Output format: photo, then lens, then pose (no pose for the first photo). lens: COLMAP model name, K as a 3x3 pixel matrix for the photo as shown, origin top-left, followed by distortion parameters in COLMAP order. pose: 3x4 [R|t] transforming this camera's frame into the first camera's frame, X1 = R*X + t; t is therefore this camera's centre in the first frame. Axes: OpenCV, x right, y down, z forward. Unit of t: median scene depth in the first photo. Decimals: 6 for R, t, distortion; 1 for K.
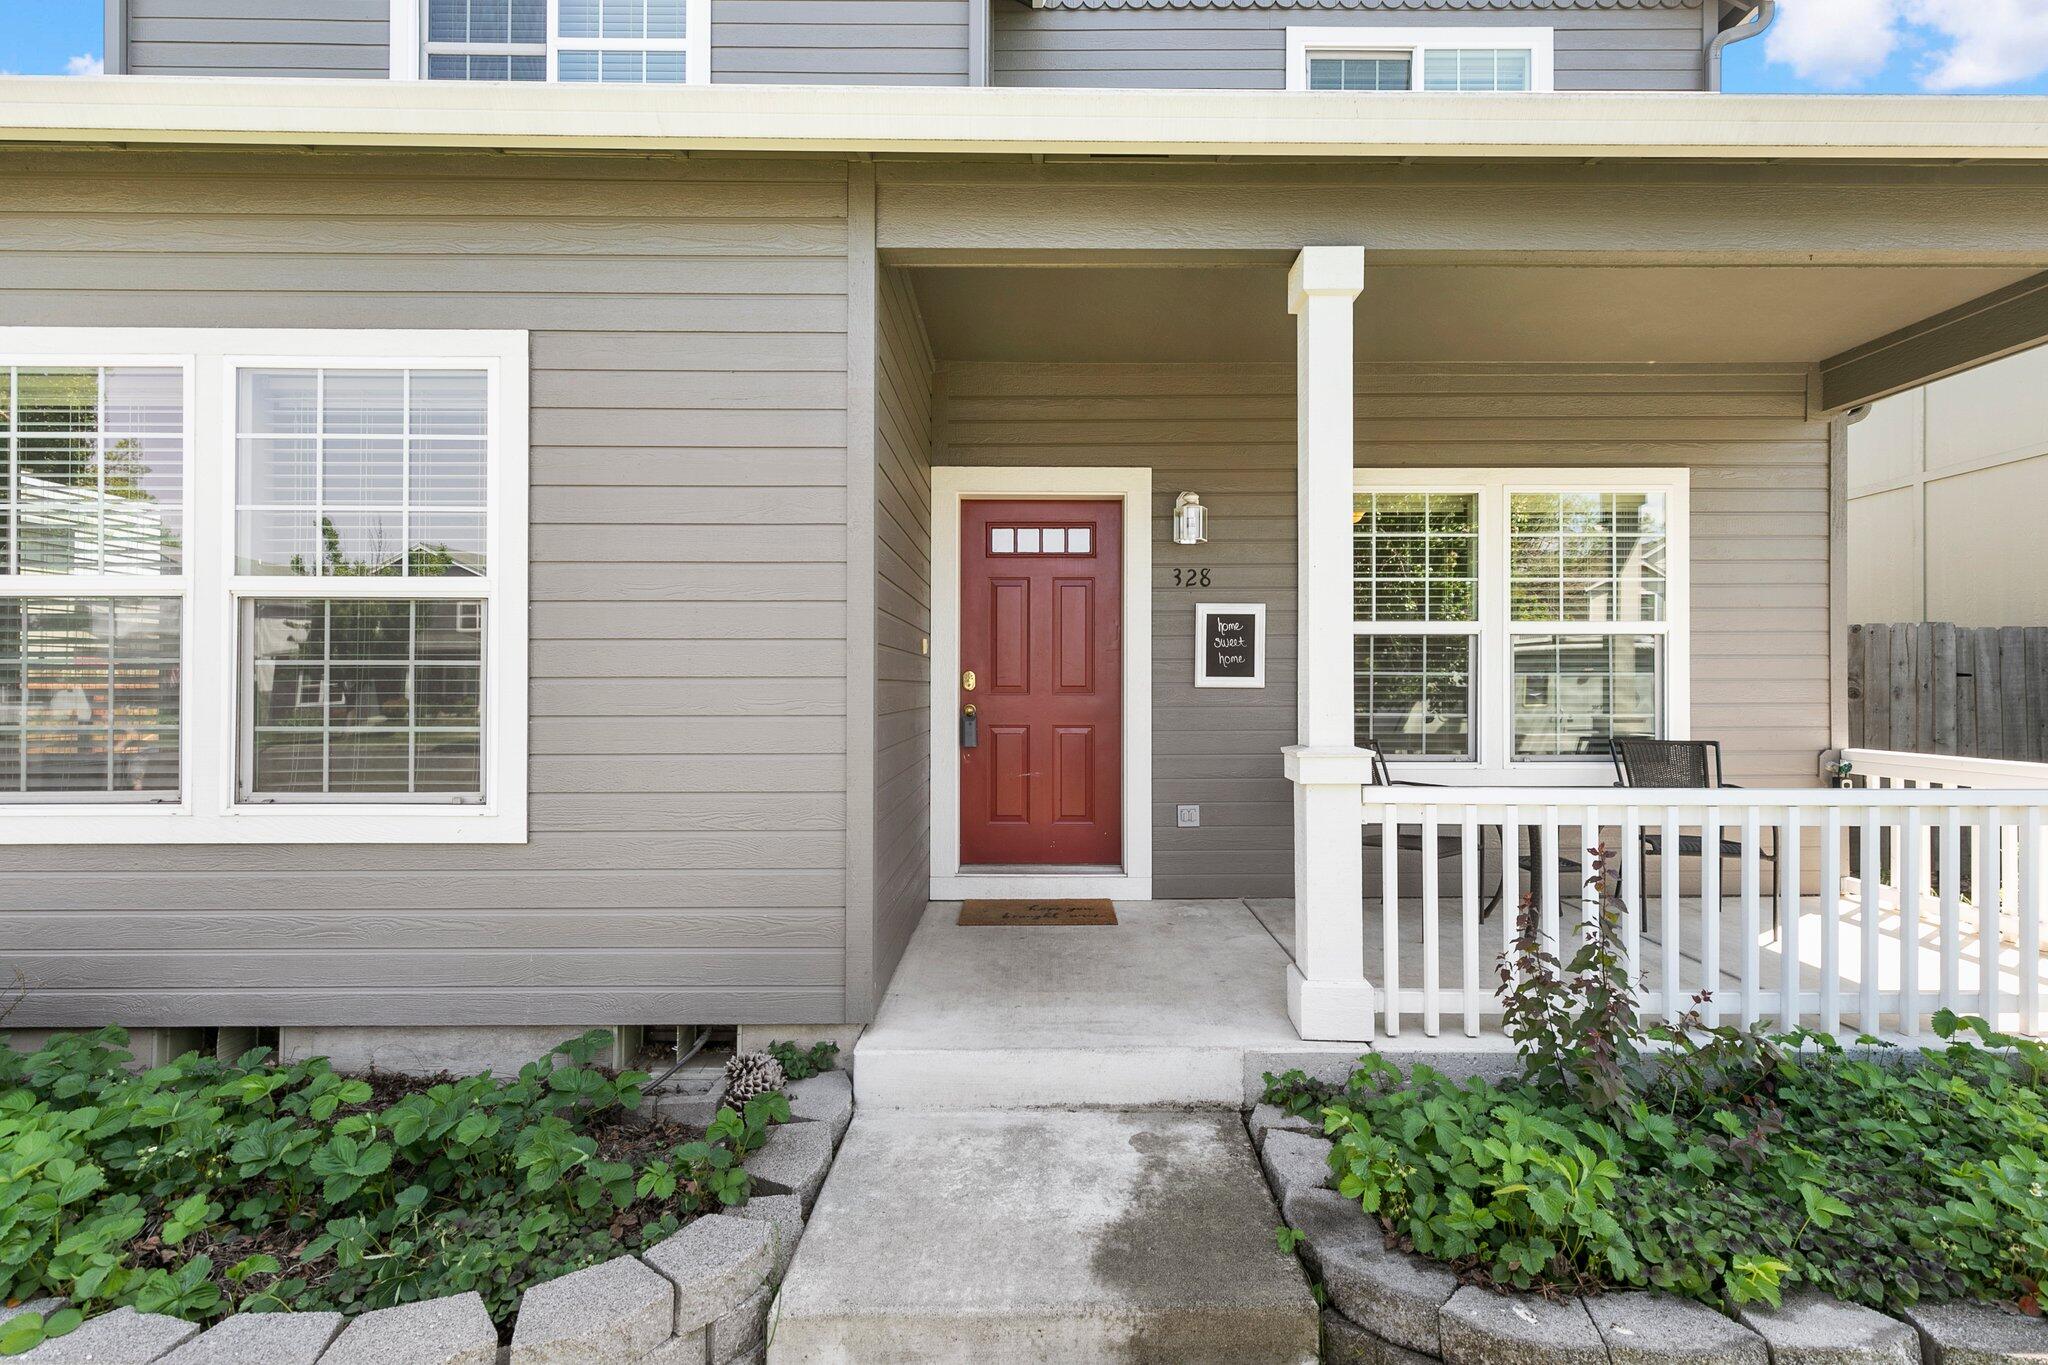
lens RADIAL K [[911.7, 0, 1034.7], [0, 911.7, 682.4], [0, 0, 1]] dist [0.007871, -0.001190]
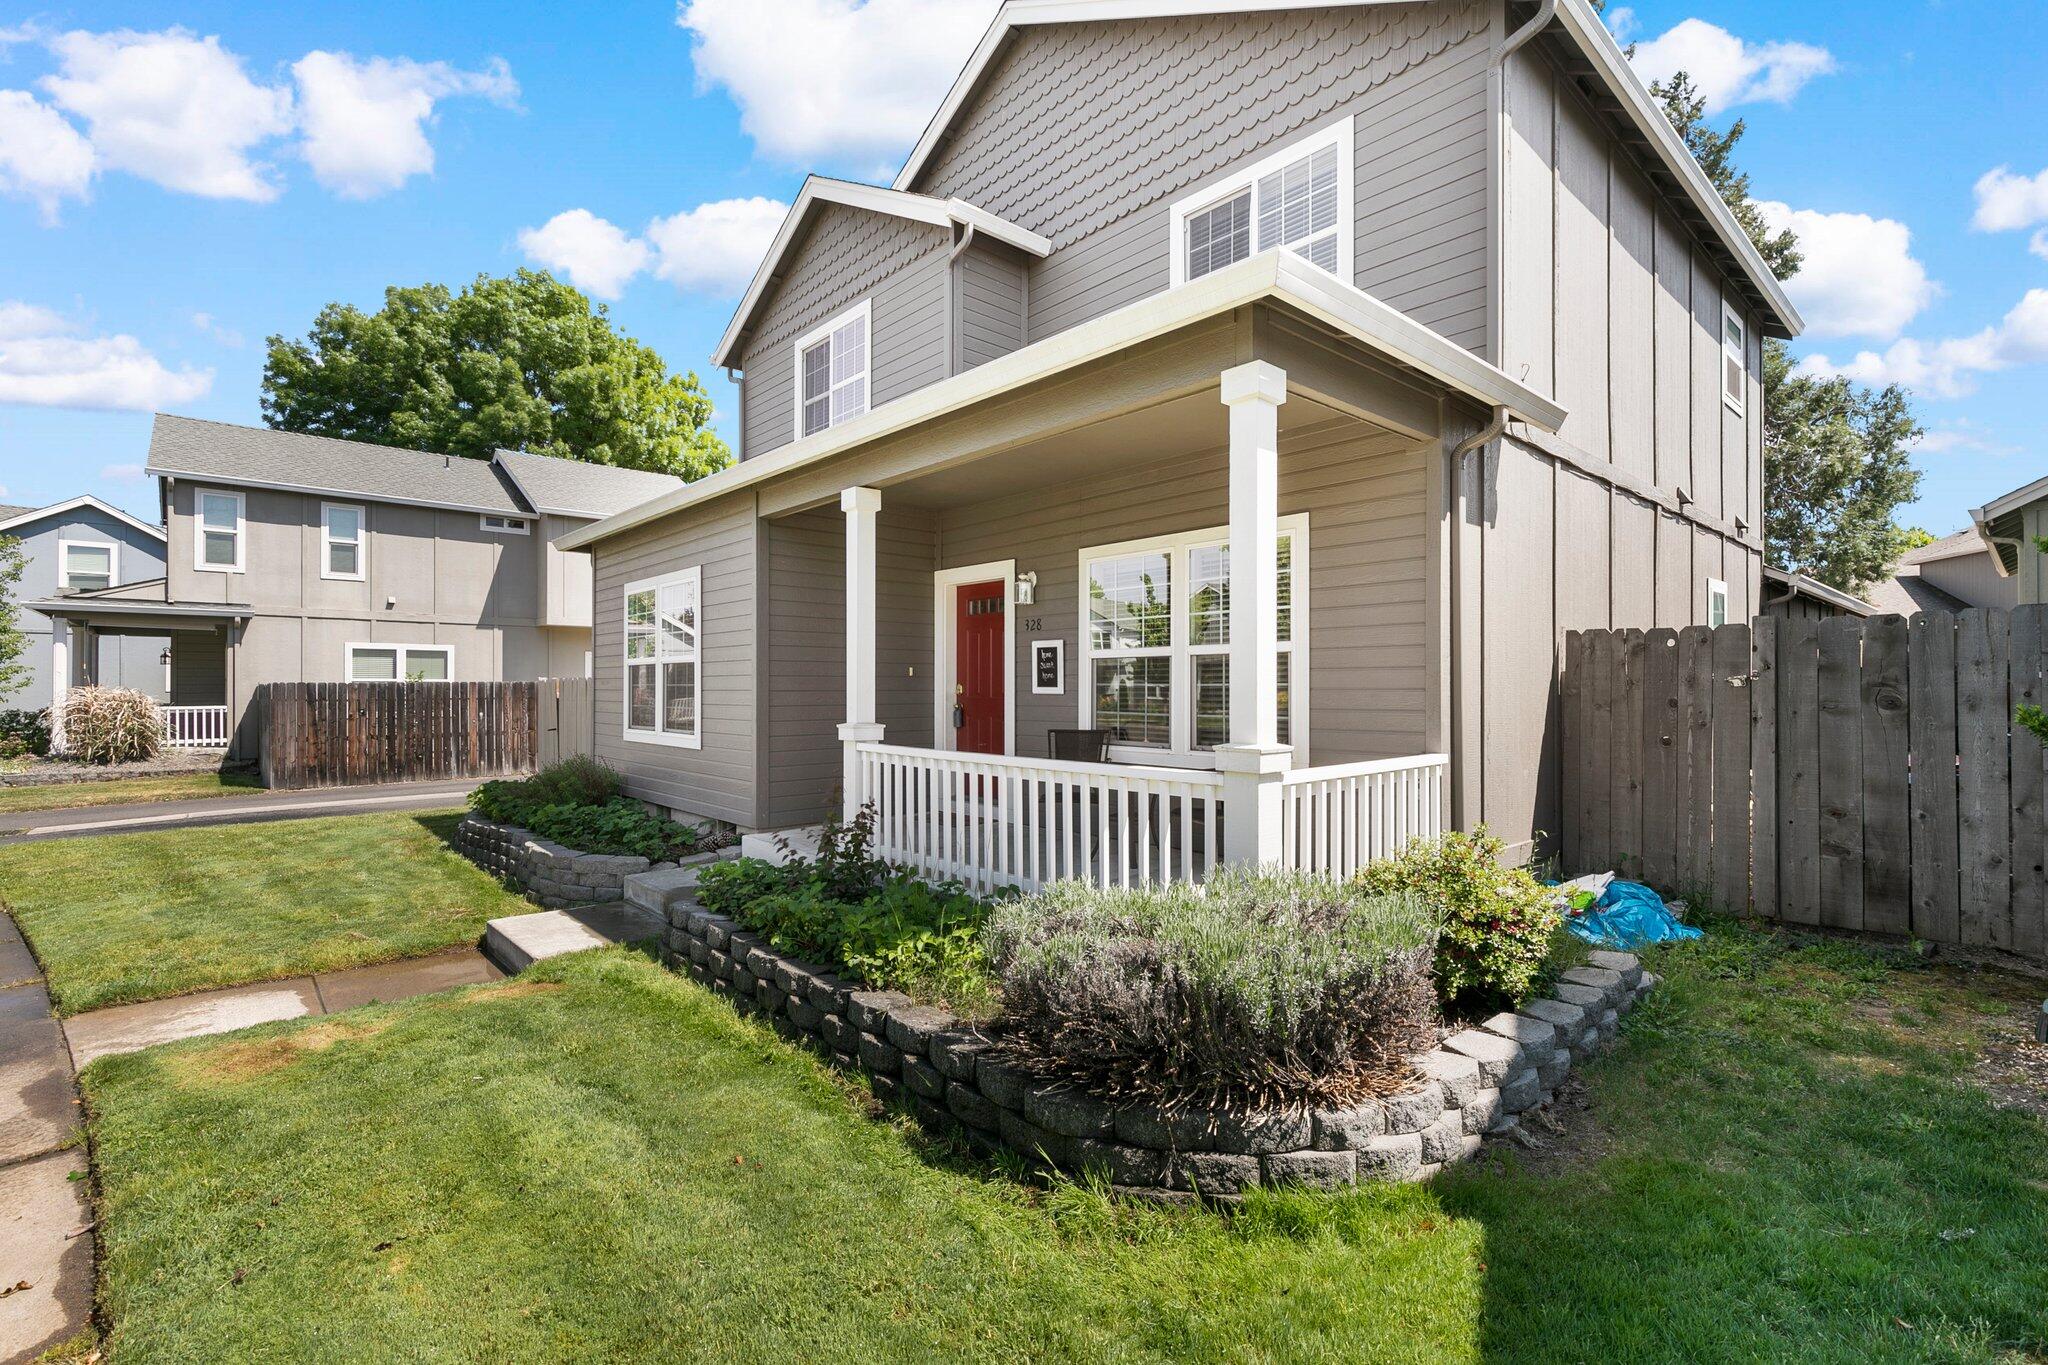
lens RADIAL K [[911.7, 0, 1039.1], [0, 911.7, 675.7], [0, 0, 1]] dist [0.007871, -0.001190]
pose [[0.674552, -0.010994, -0.738146, 1.360992], [0.003903, 0.999928, -0.011326, -0.008071], [0.738217, 0.004759, 0.674546, -0.067110]]
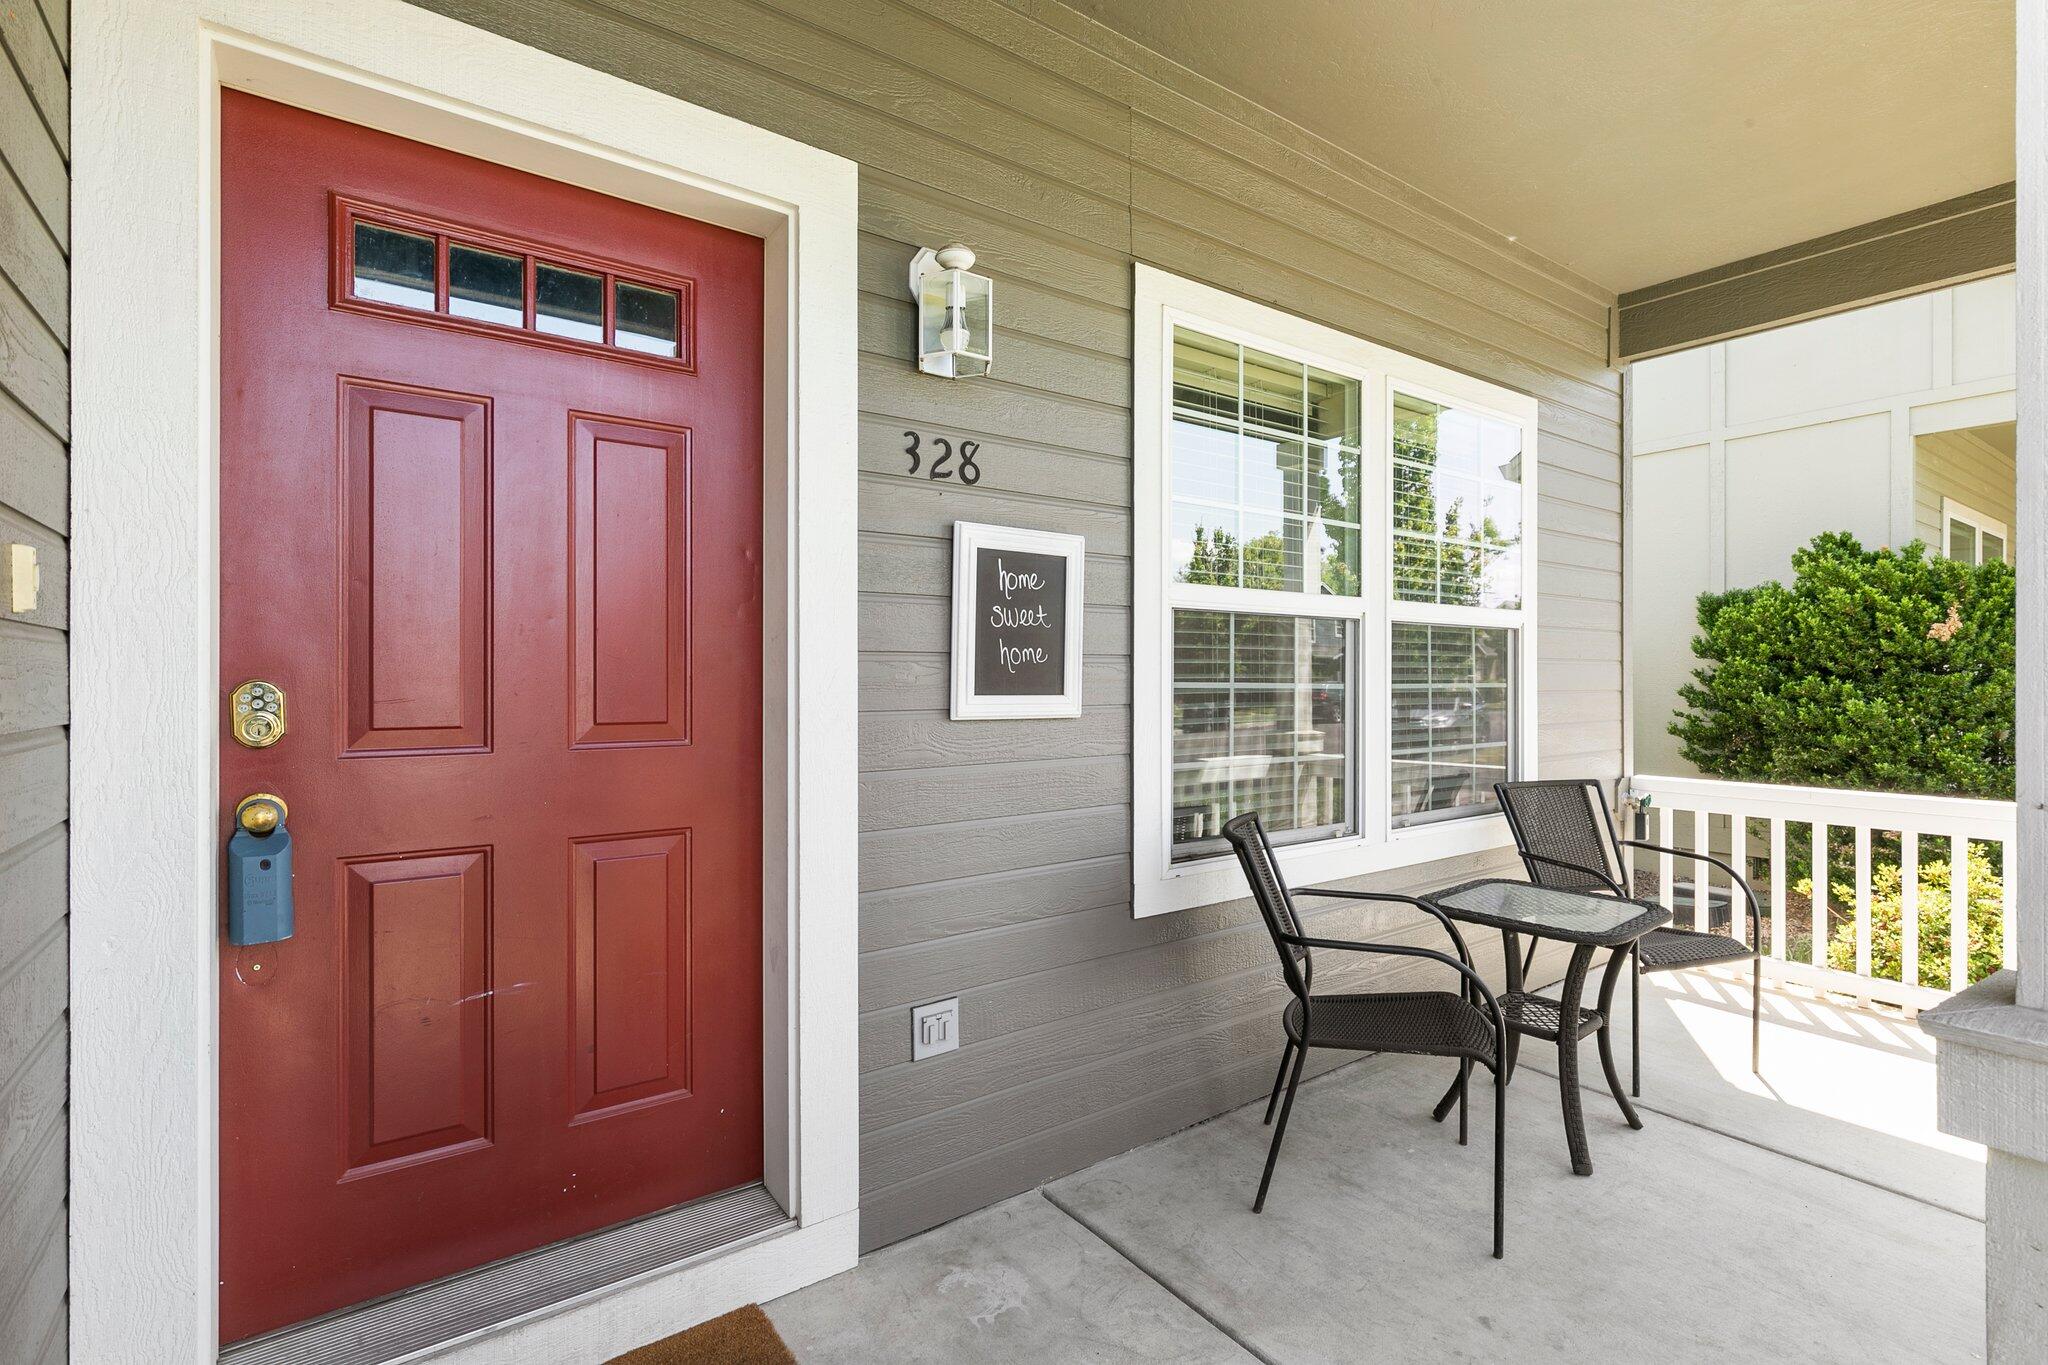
lens RADIAL K [[947.2, 0, 1030.6], [0, 947.2, 682.5], [0, 0, 1]] dist [-0.001808, -0.000081]
pose [[0.815202, -0.003352, 0.579167, -0.046882], [-0.005615, 0.999891, 0.013691, -0.018416], [-0.579149, -0.014413, 0.815094, 0.623604]]
